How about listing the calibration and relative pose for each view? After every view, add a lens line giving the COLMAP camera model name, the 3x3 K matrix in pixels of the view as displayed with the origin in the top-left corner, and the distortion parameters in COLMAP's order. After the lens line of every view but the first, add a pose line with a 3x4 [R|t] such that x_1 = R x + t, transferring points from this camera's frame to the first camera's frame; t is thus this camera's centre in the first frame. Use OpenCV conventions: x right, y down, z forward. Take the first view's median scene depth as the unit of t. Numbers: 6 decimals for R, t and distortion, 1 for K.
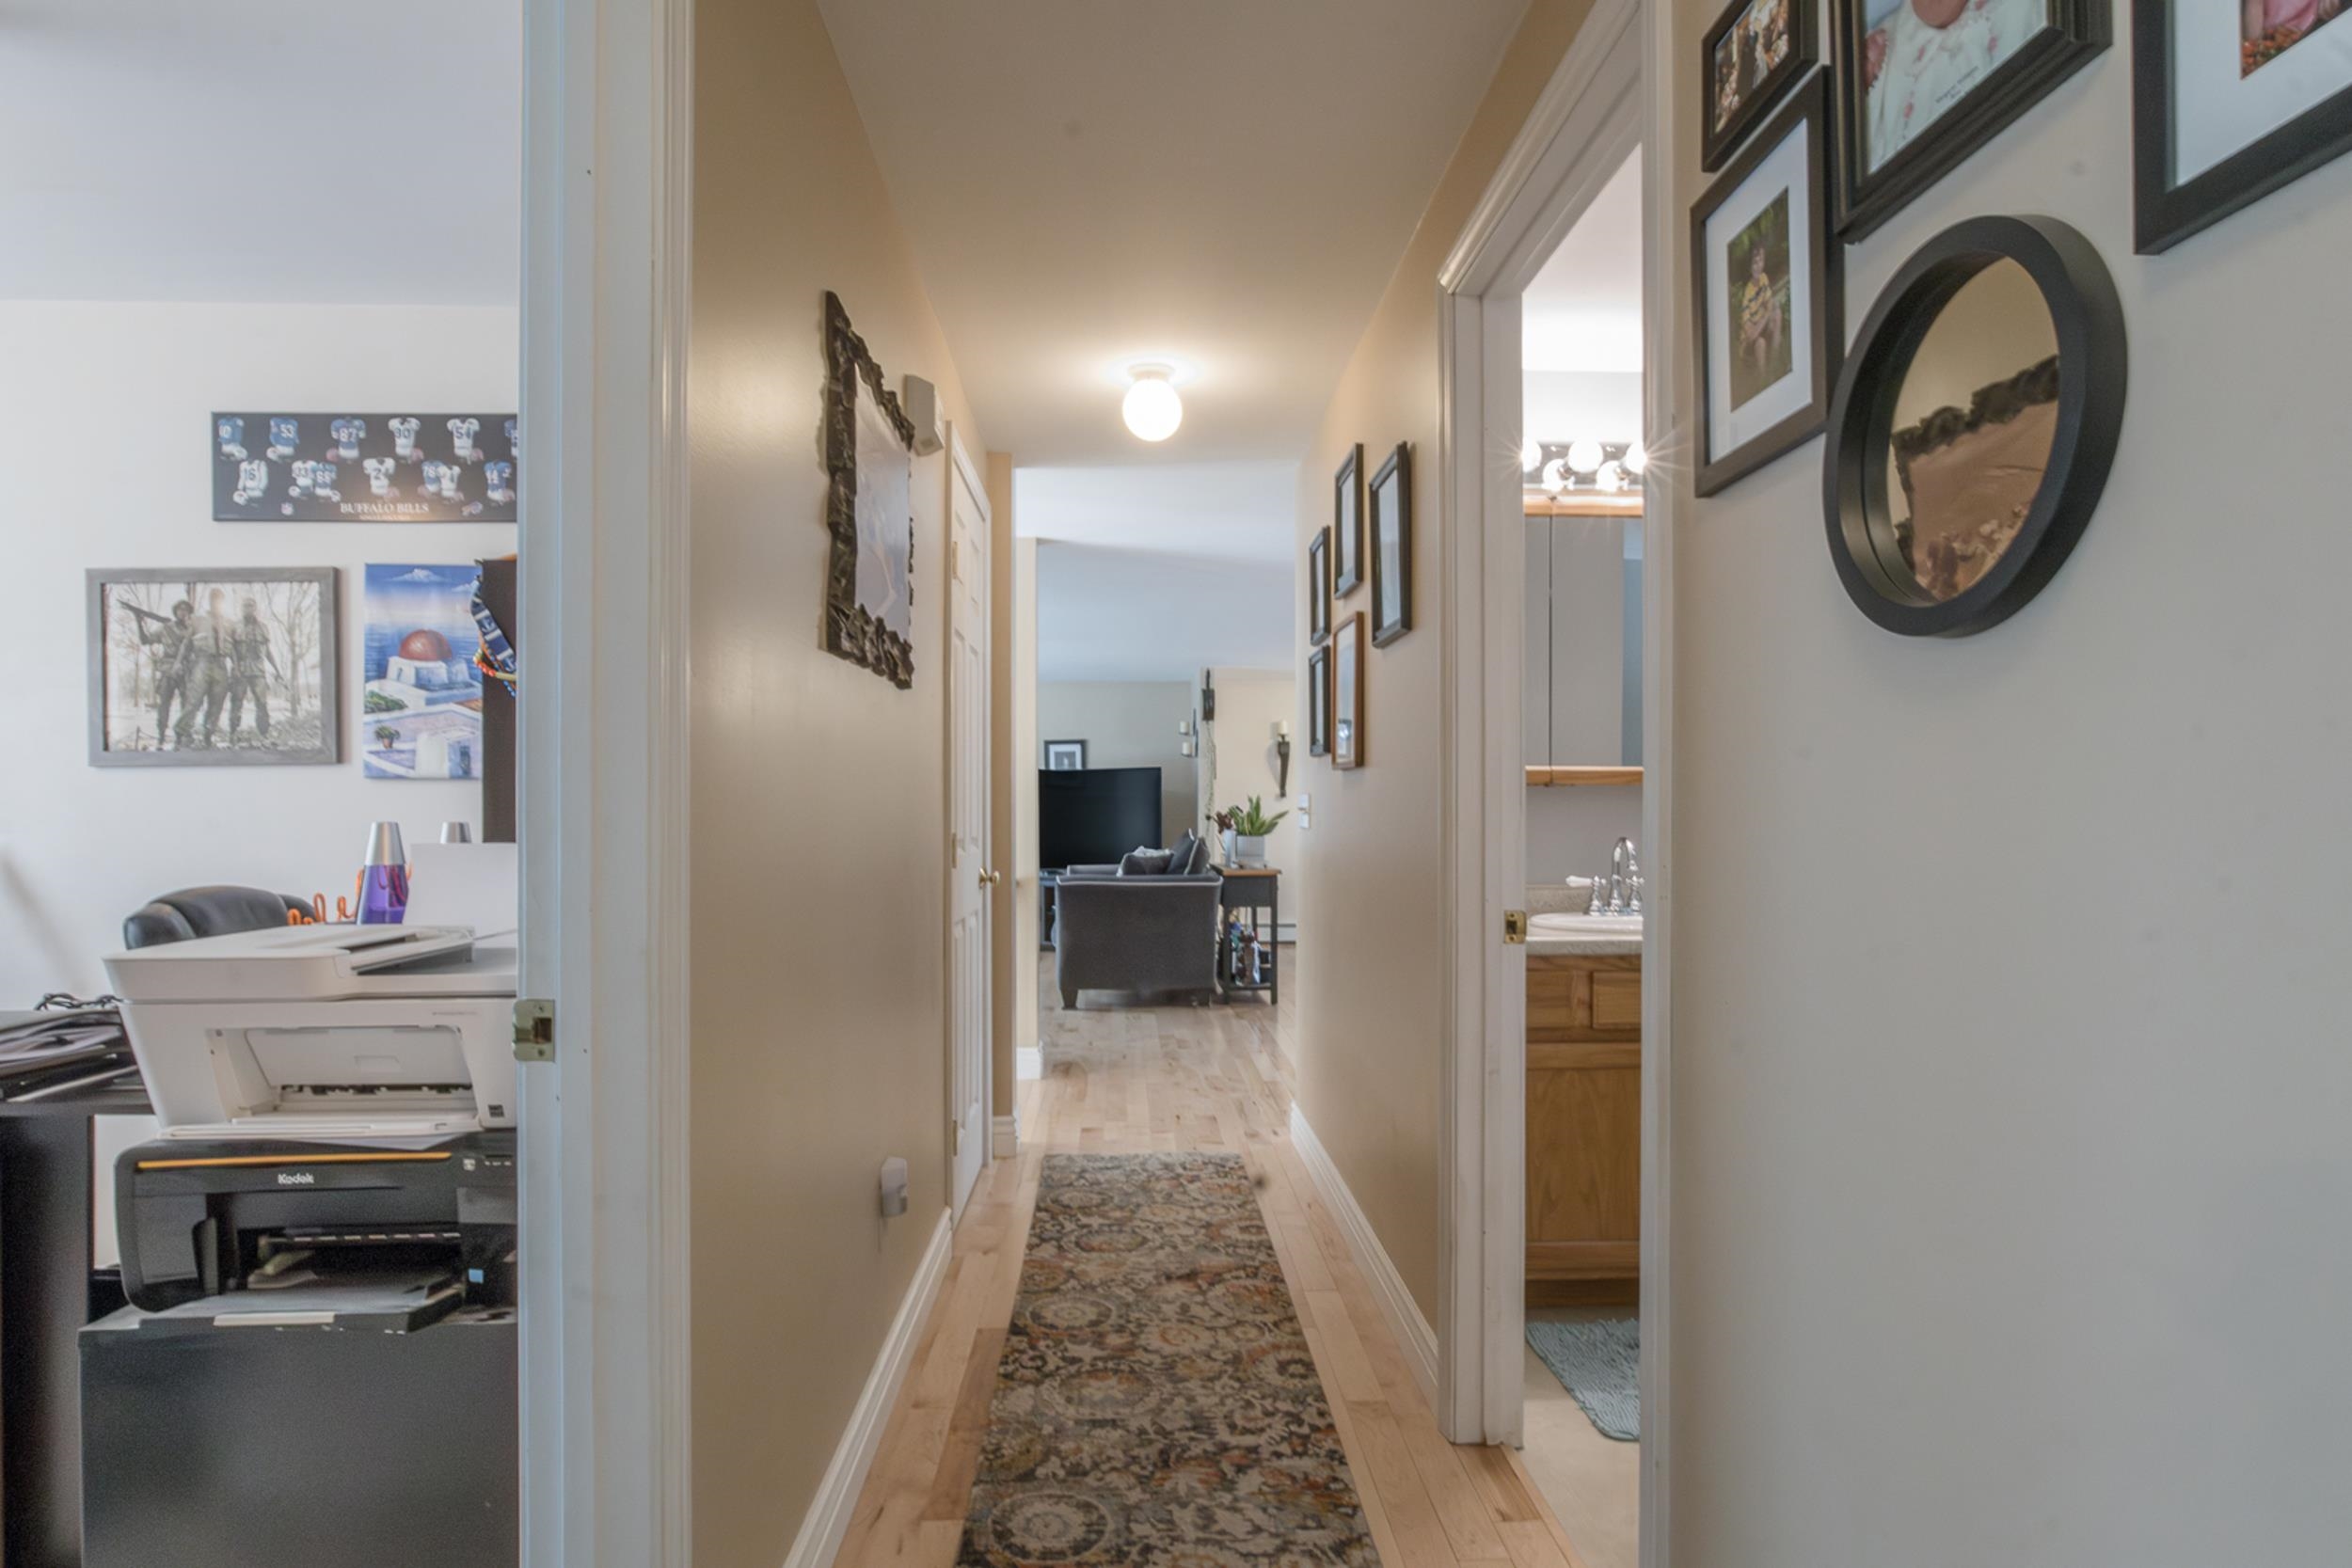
lens RADIAL K [[1283.6, 0, 1170.6], [0, 1283.6, 815.1], [0, 0, 1]] dist [-0.004292, -0.000087]
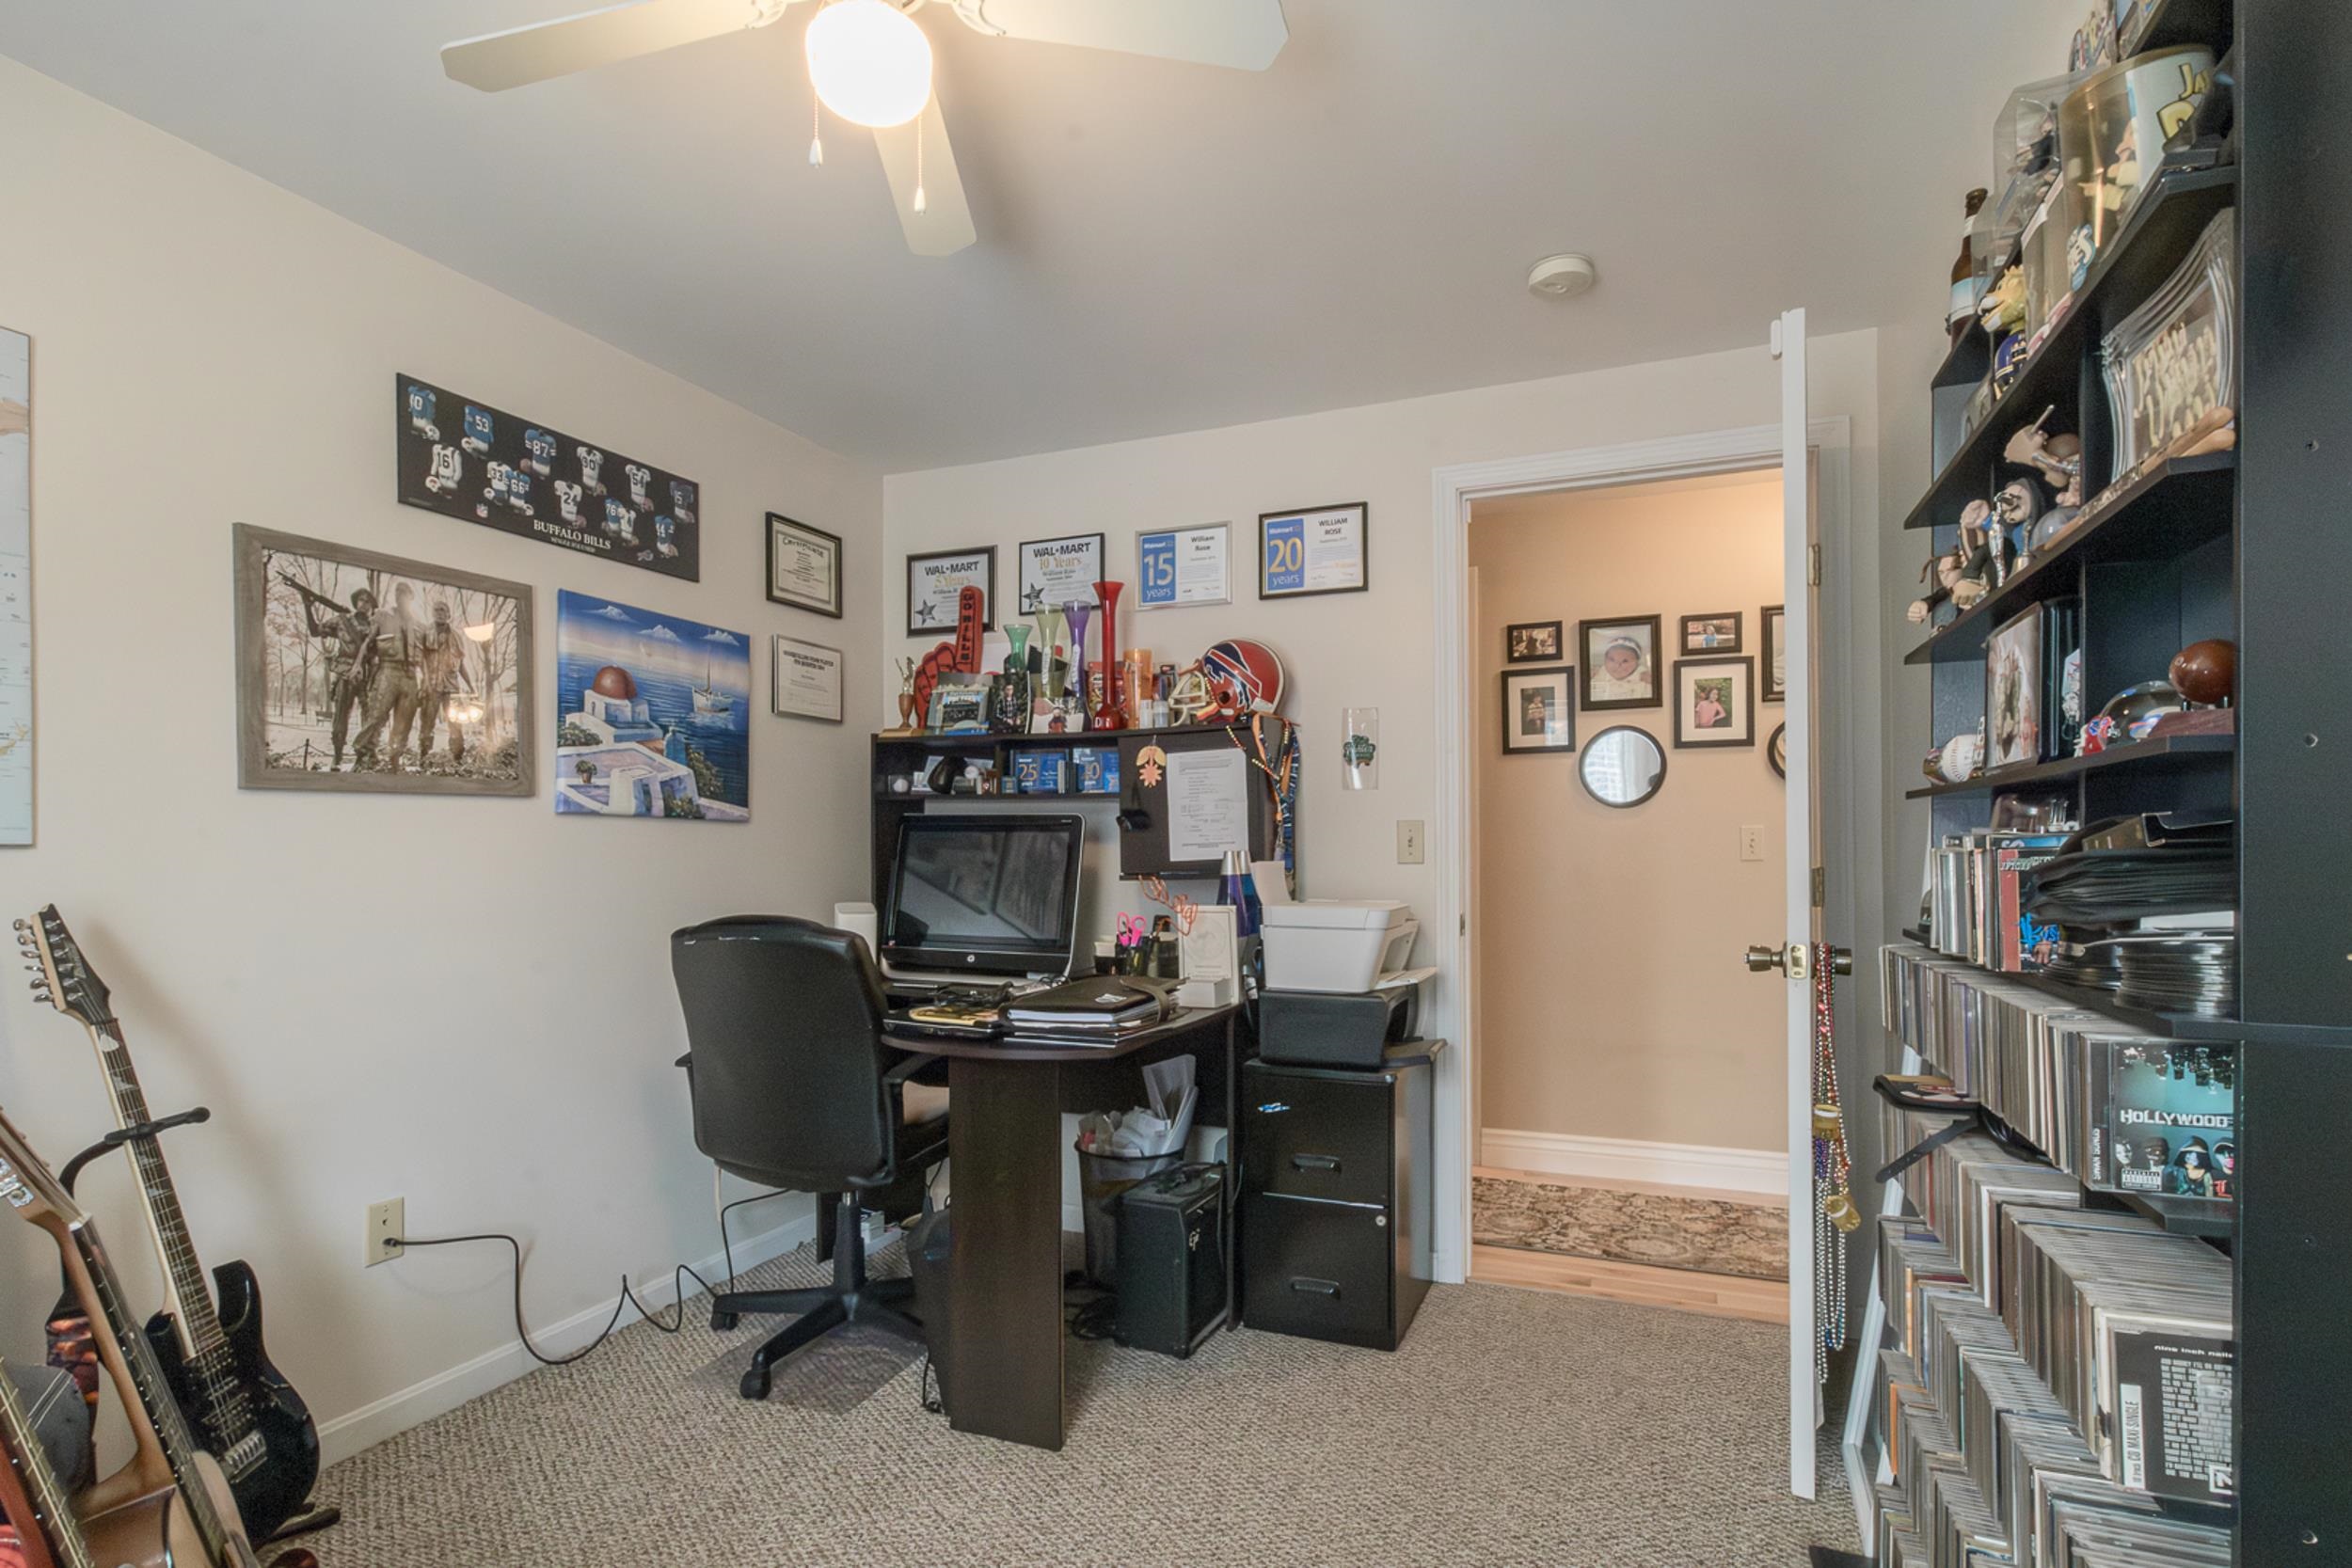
lens RADIAL K [[1191.6, 0, 1178.2], [0, 1191.6, 841.5], [0, 0, 1]] dist [-0.023439, 0.000742]
pose [[0.399175, 0.004278, 0.916865, -1.252673], [0.006392, 0.999952, -0.007449, 0.002161], [-0.916853, 0.008834, 0.399128, 0.224712]]
